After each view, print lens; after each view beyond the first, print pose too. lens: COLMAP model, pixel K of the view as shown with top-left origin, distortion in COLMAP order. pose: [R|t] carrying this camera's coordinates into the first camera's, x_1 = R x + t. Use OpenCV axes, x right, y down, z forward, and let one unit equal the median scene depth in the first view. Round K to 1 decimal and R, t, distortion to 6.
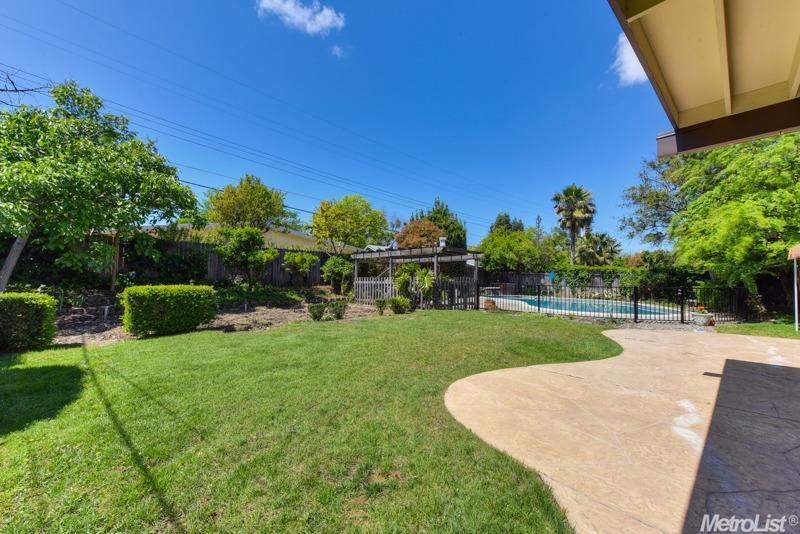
lens RADIAL K [[315.3, 0, 398.8], [0, 315.3, 271.8], [0, 0, 1]] dist [-0.000898, -0.000121]
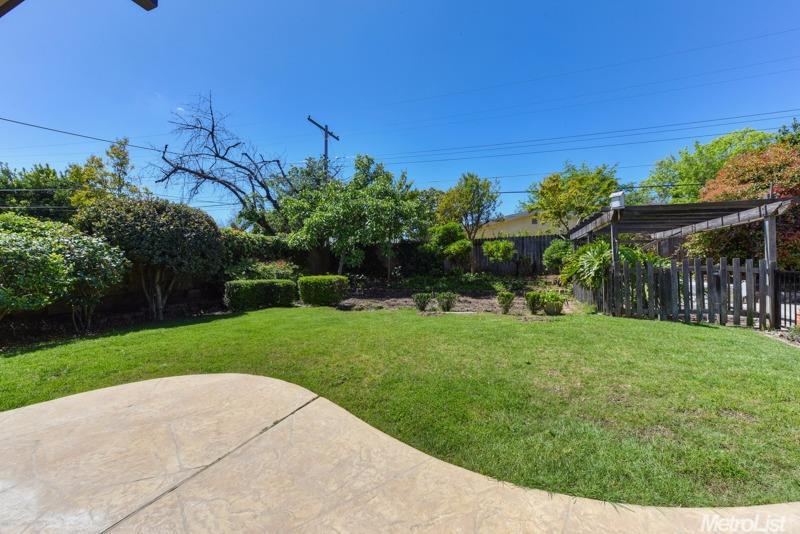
lens RADIAL K [[315.3, 0, 398.8], [0, 315.3, 271.8], [0, 0, 1]] dist [-0.000898, -0.000121]
pose [[0.452069, -0.006432, -0.891960, 0.426031], [0.039774, 0.999125, 0.012954, 0.009112], [0.891096, -0.041333, 0.451929, 0.319001]]
